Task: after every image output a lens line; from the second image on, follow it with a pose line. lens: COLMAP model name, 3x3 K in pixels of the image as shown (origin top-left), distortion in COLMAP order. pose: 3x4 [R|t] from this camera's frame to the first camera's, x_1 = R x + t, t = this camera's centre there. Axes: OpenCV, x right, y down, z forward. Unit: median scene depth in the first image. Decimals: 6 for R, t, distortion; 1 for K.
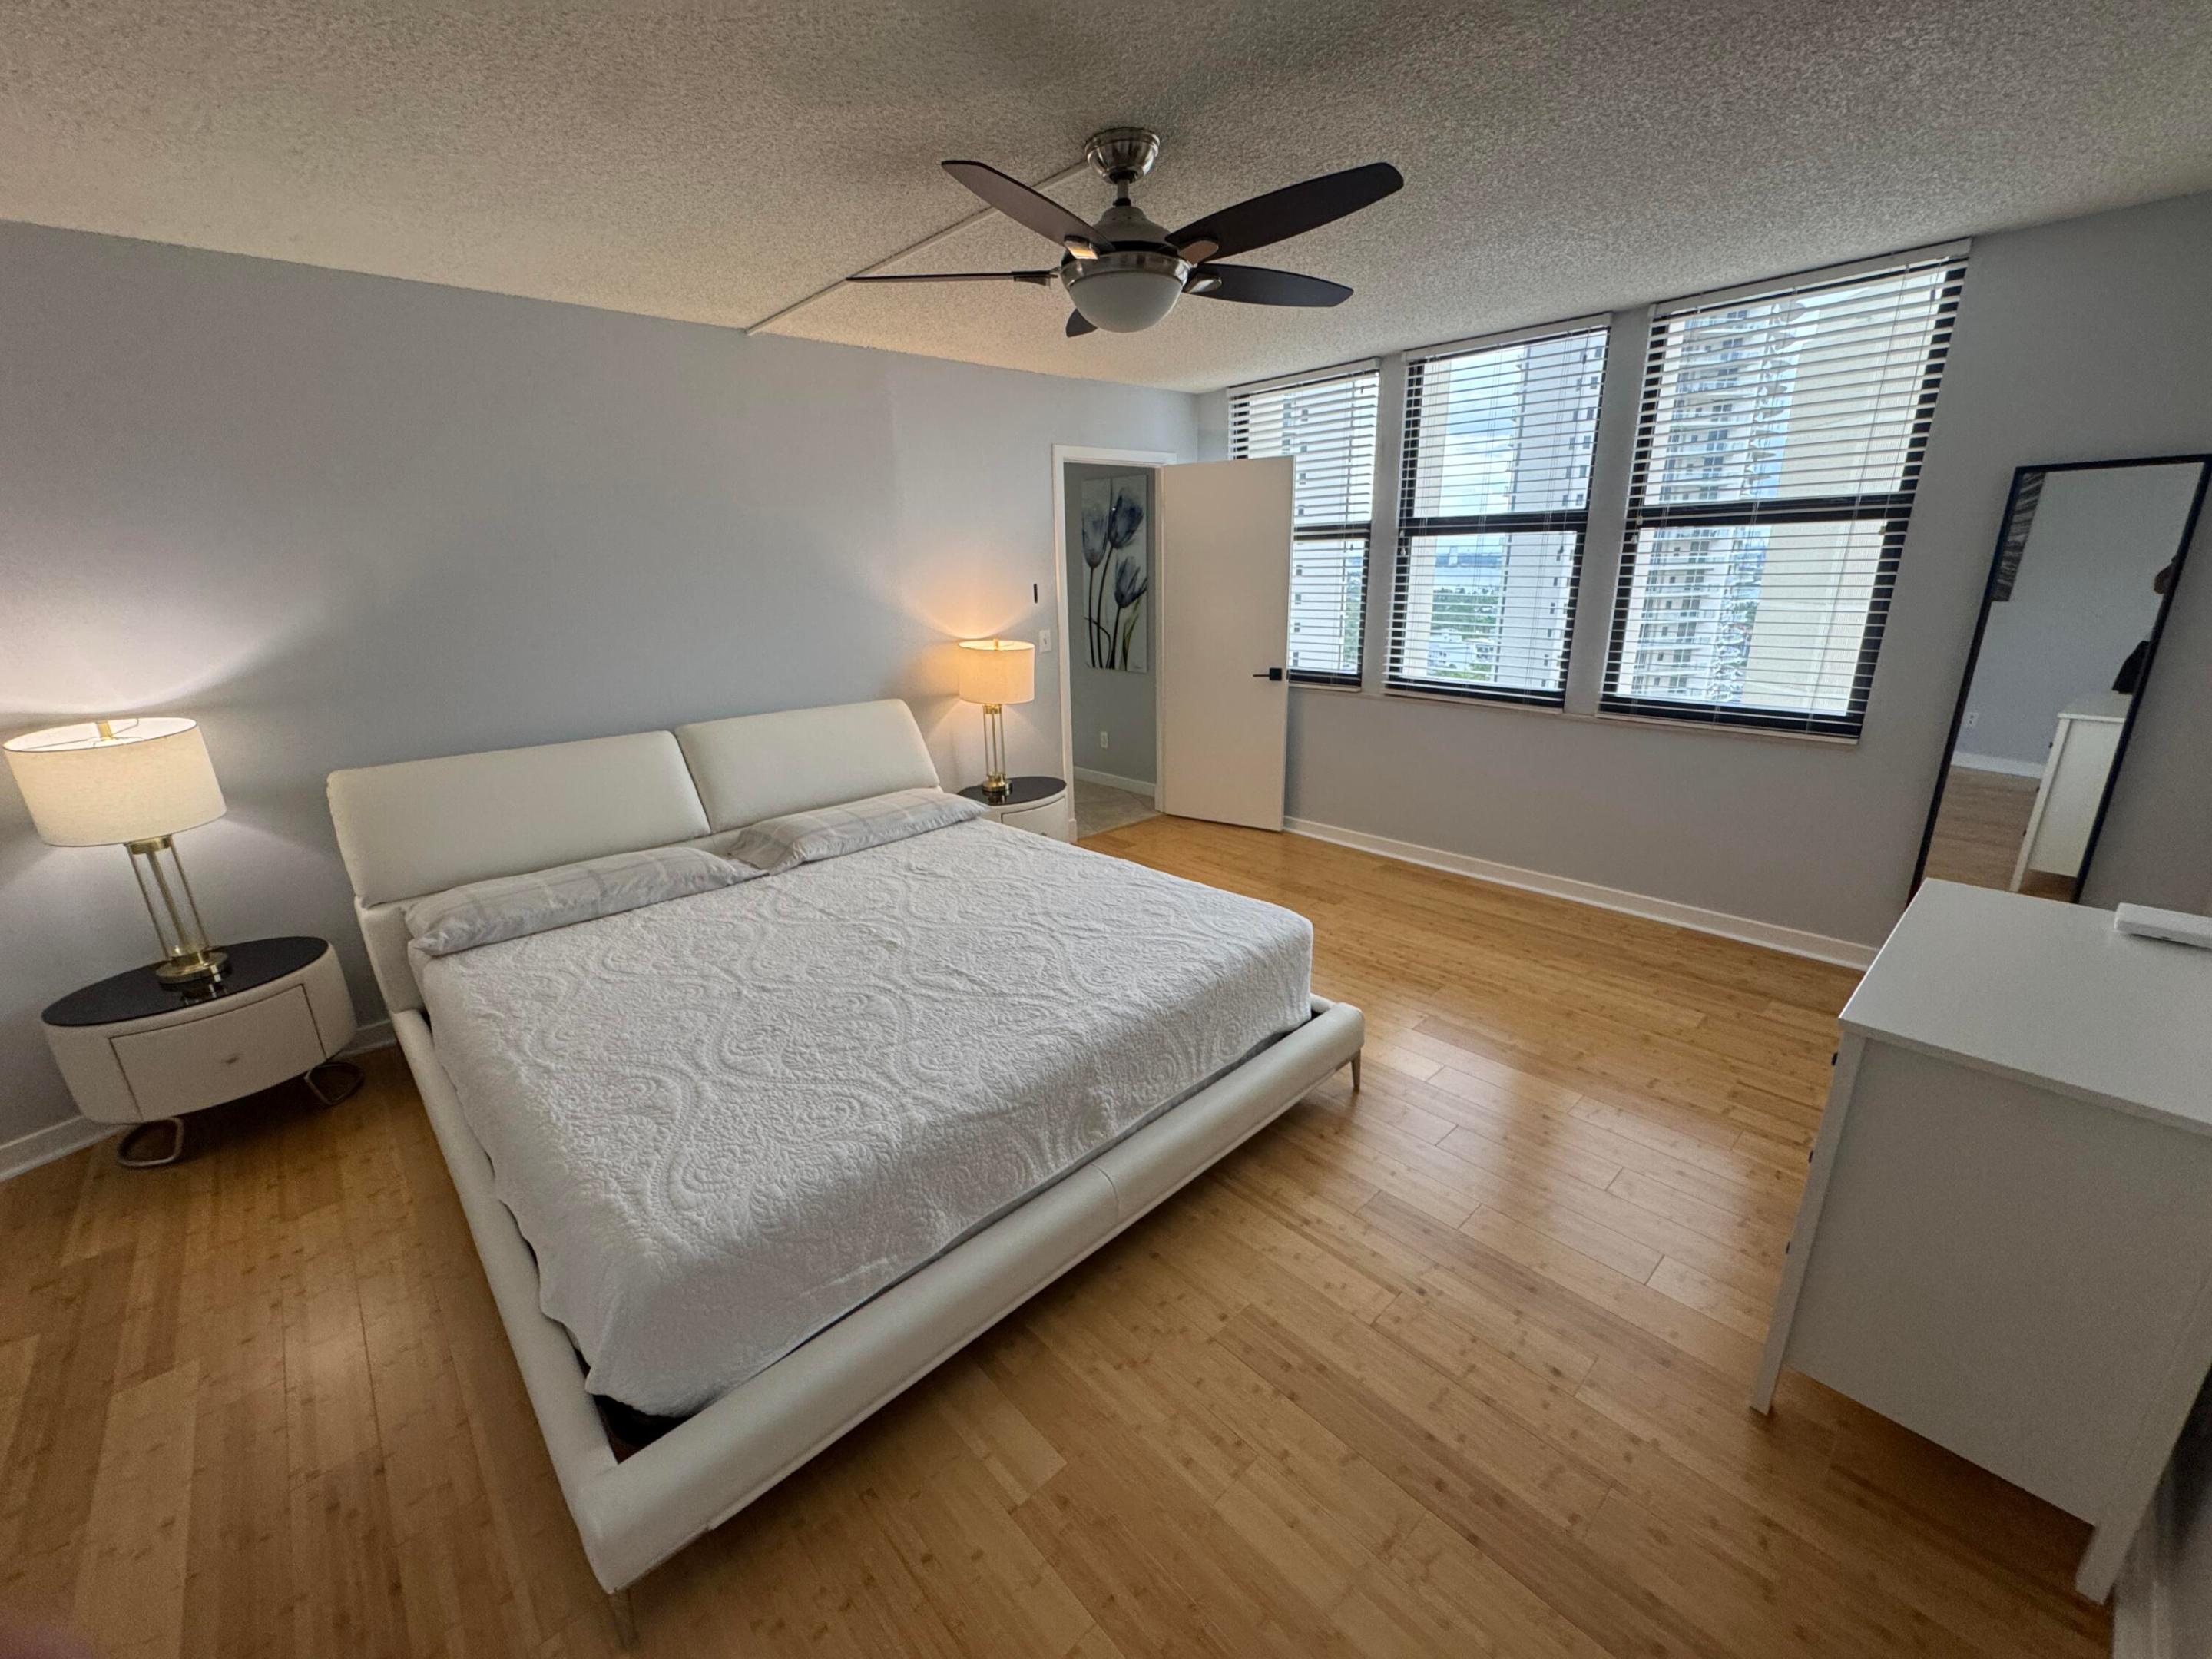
lens RADIAL K [[882.1, 0, 1106.7], [0, 882.1, 834.6], [0, 0, 1]] dist [-0.007164, 0.000090]
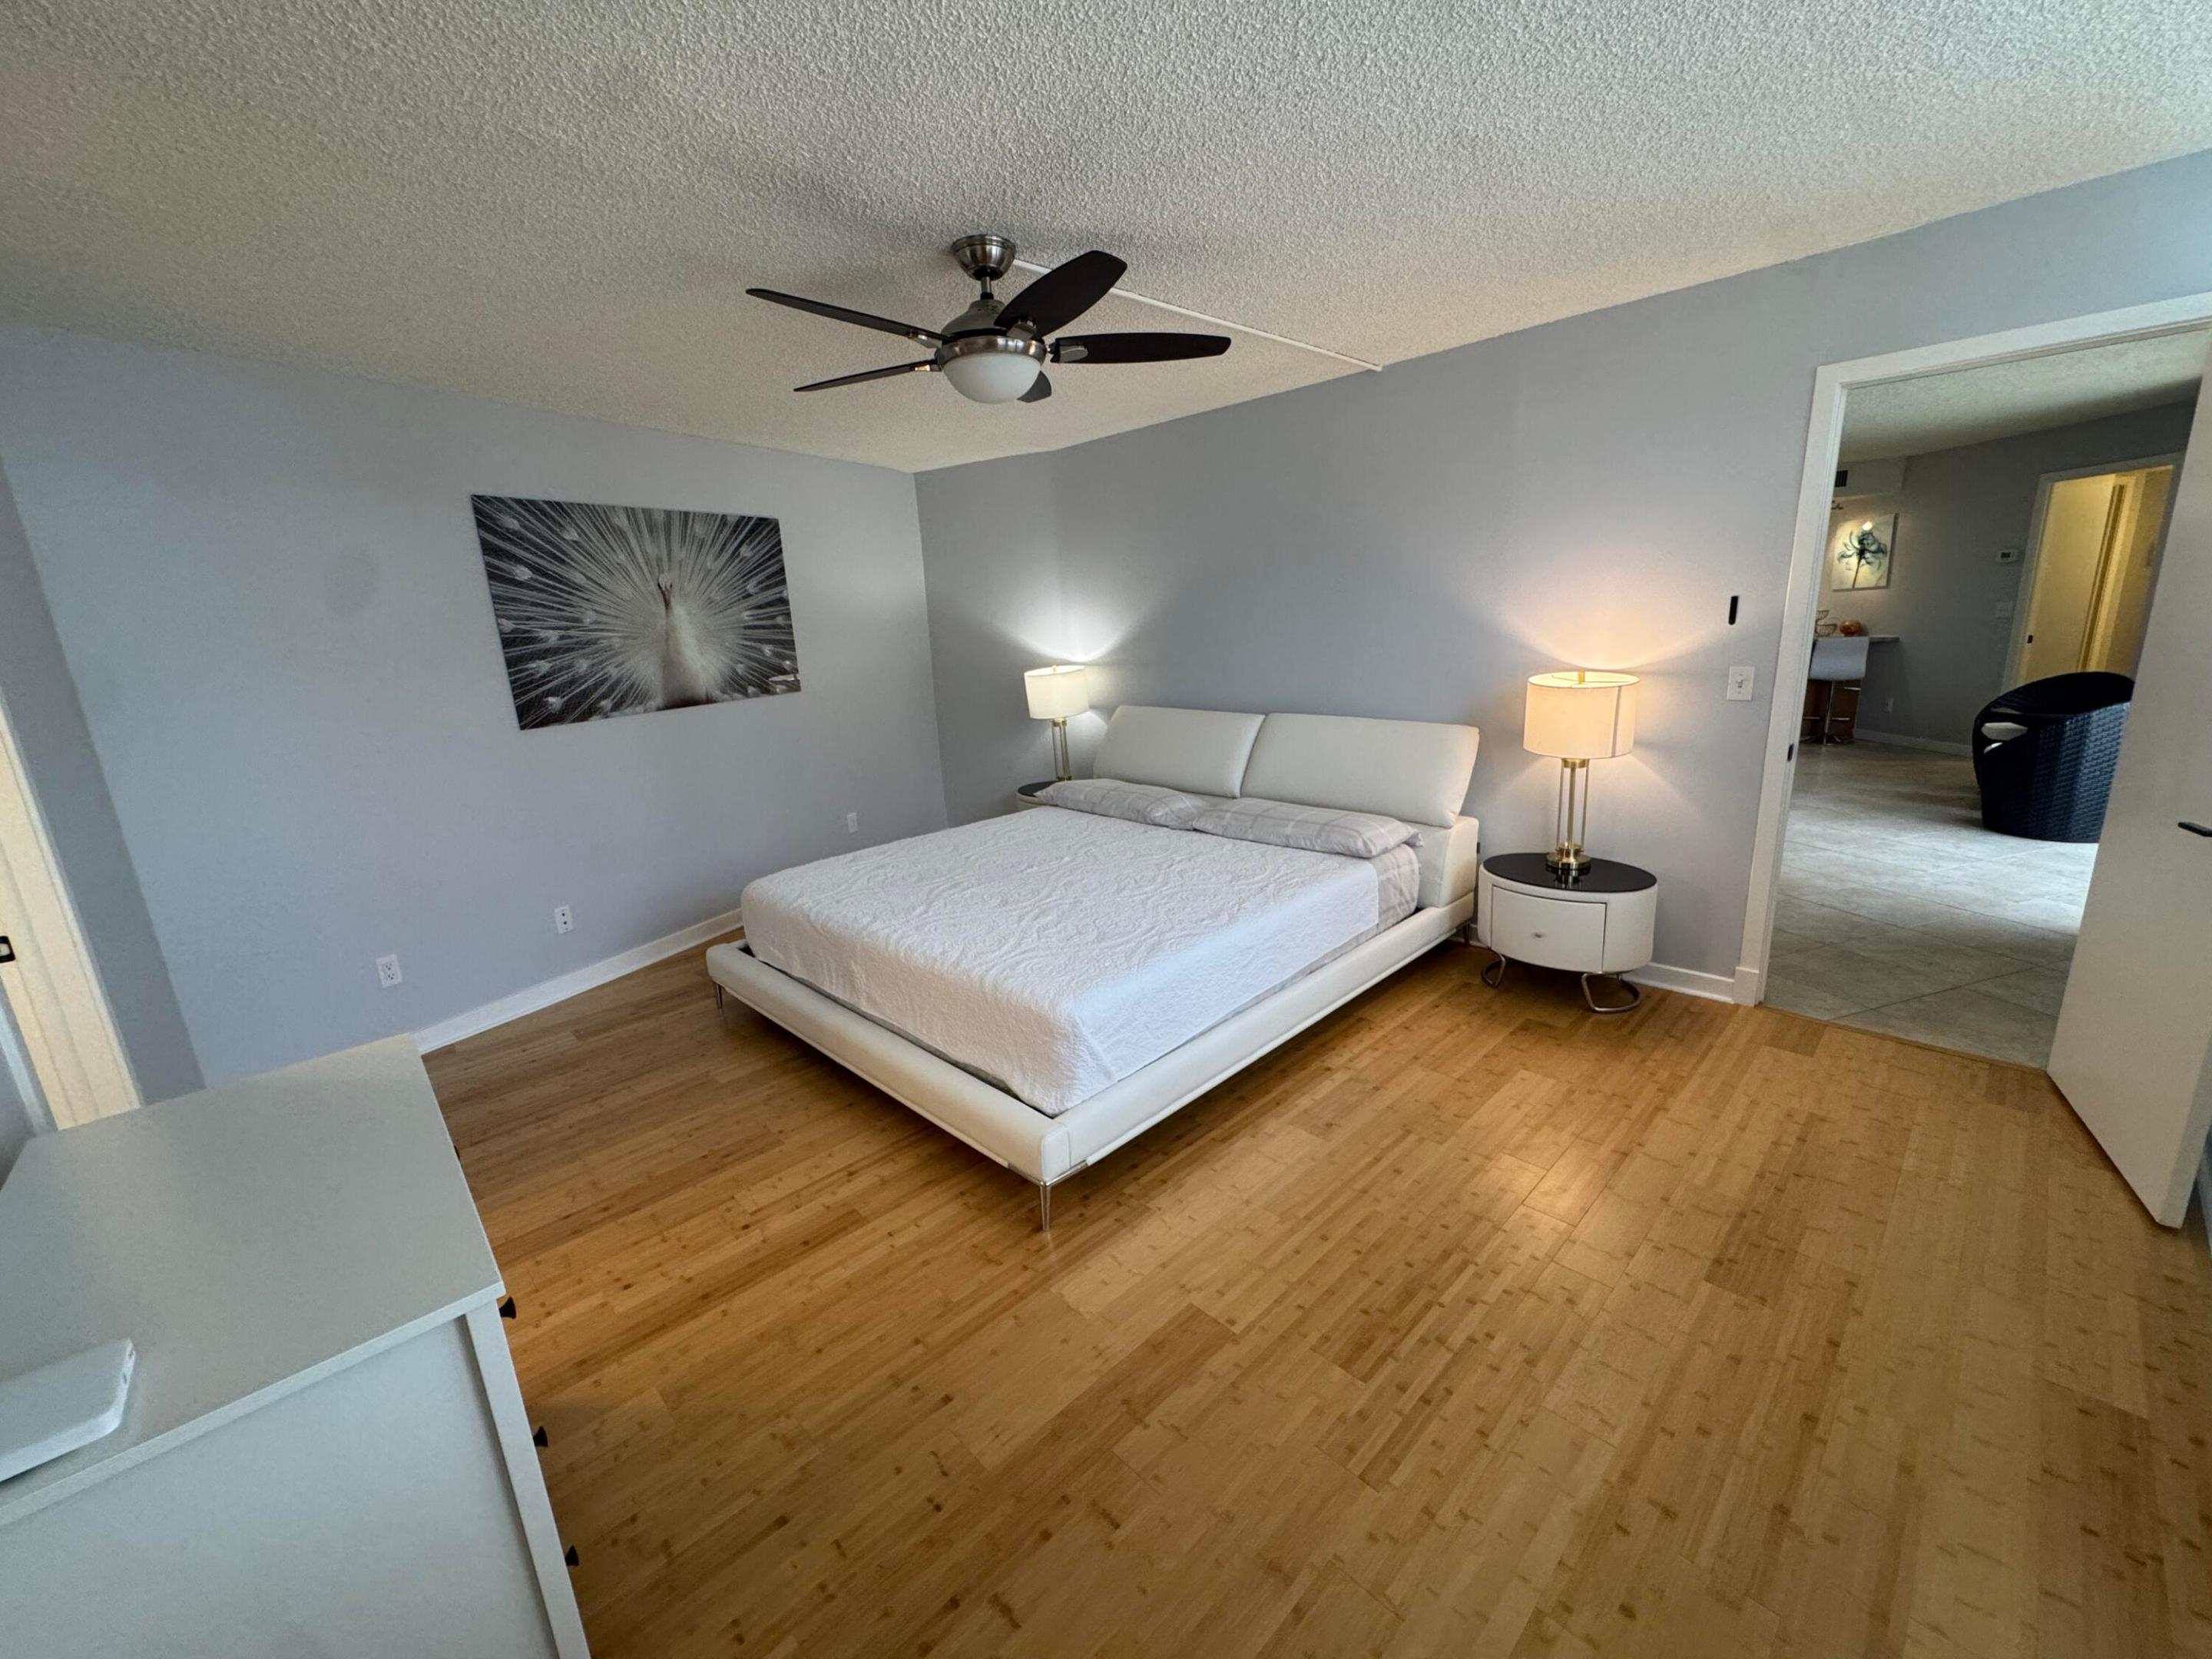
lens RADIAL K [[885.2, 0, 1103.3], [0, 885.2, 825.4], [0, 0, 1]] dist [-0.006952, -0.000117]
pose [[0.019758, 0.259570, -0.965522, 0.766863], [-0.246884, 0.937072, 0.246869, -0.222756], [0.968844, 0.233494, 0.082599, 0.693621]]
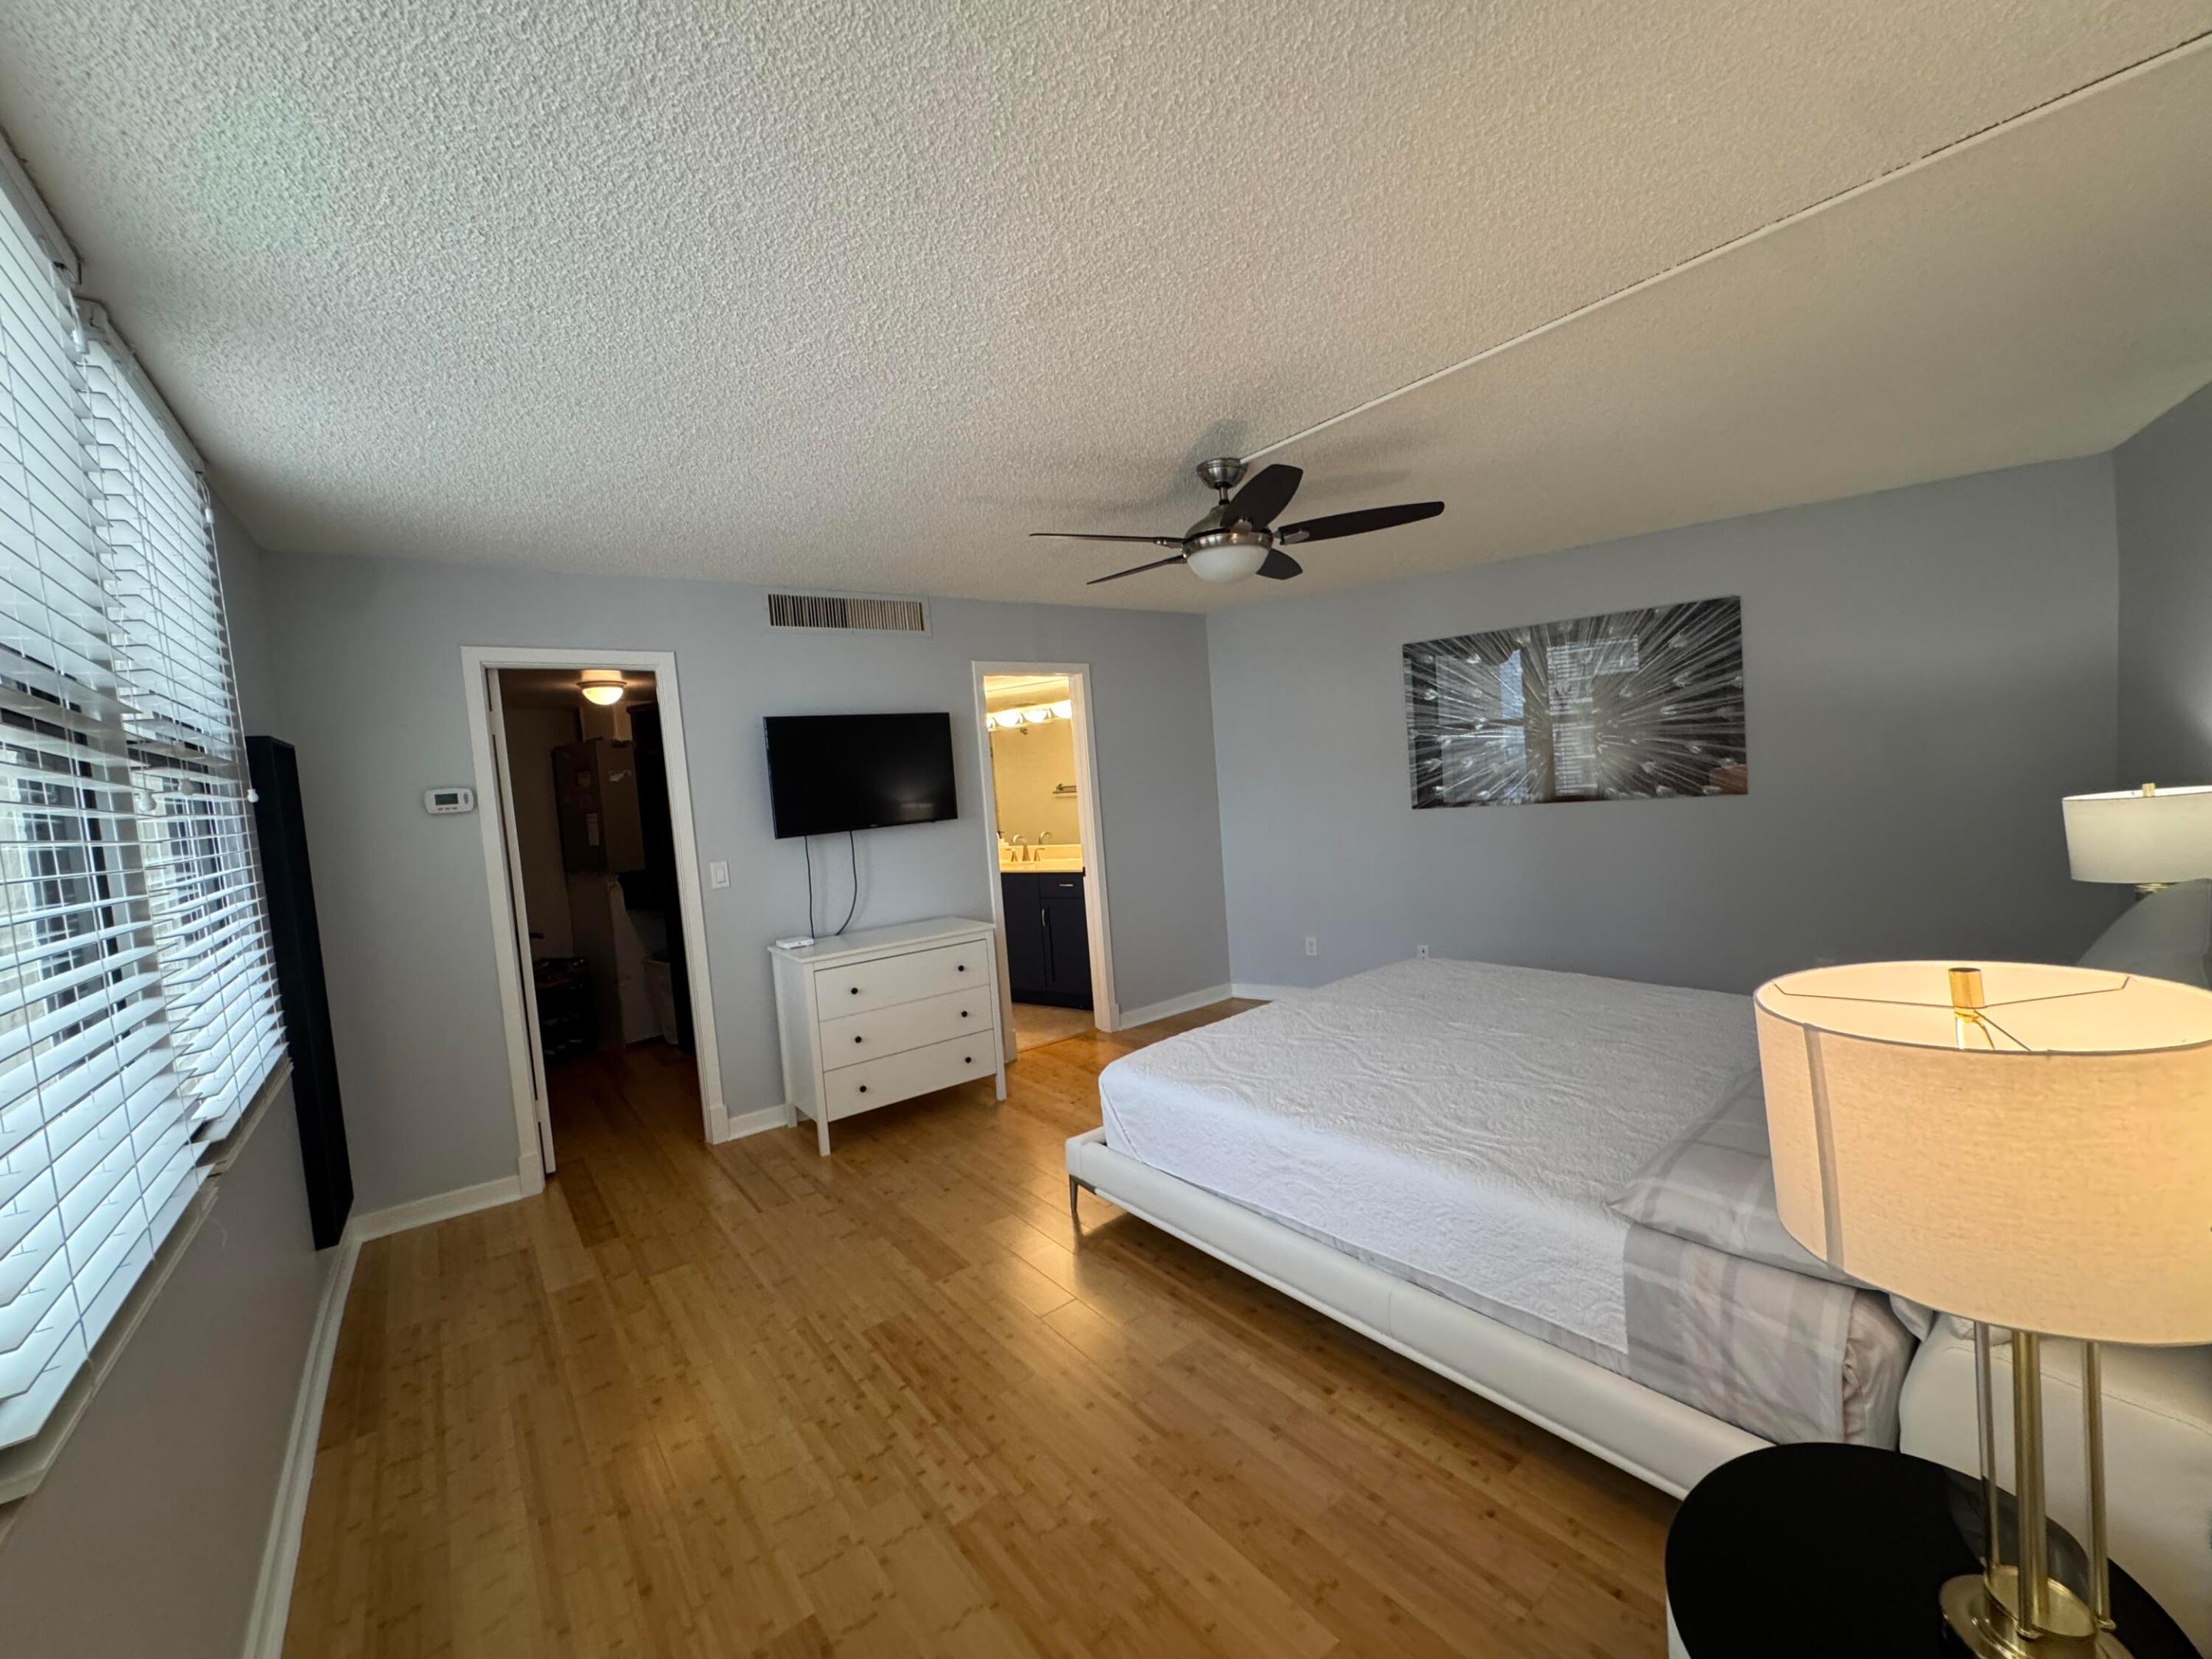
lens RADIAL K [[885.2, 0, 1103.3], [0, 885.2, 825.4], [0, 0, 1]] dist [-0.006952, -0.000117]
pose [[-0.991003, 0.097656, 0.091525, 0.072792], [0.123513, 0.930692, 0.344320, -0.429996], [-0.051556, 0.352527, -0.934380, 1.458242]]
